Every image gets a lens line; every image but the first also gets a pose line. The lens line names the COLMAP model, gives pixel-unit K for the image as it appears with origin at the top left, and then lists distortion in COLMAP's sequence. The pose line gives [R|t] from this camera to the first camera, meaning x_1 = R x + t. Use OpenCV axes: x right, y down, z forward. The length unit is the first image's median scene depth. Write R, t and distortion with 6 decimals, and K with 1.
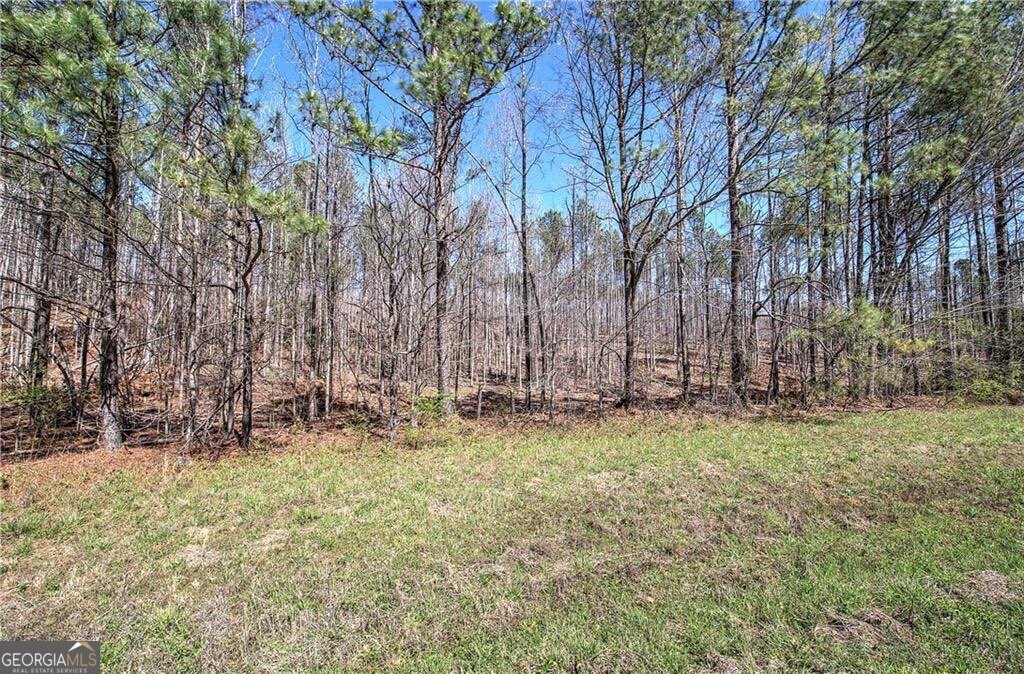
lens RADIAL K [[441.5, 0, 512.0], [0, 441.5, 337.0], [0, 0, 1]] dist [0.013425, -0.003937]
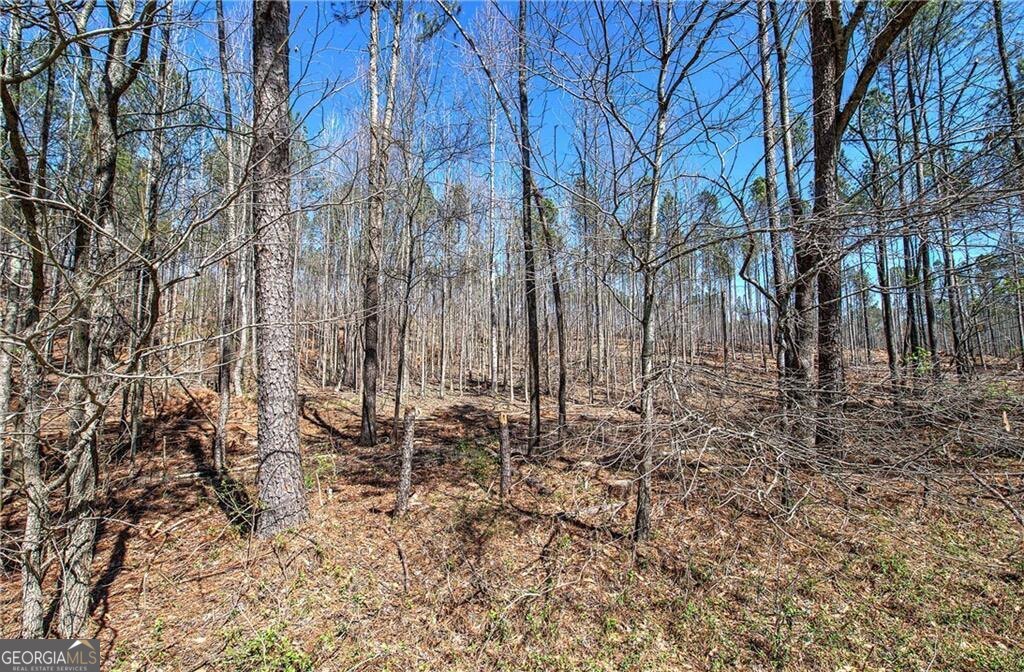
lens RADIAL K [[441.5, 0, 512.0], [0, 441.5, 336.0], [0, 0, 1]] dist [0.013425, -0.003937]
pose [[0.999553, -0.006075, 0.029266, -0.000480], [0.006757, 0.999706, -0.023266, 0.028830], [-0.029116, 0.023453, 0.999301, 0.275823]]
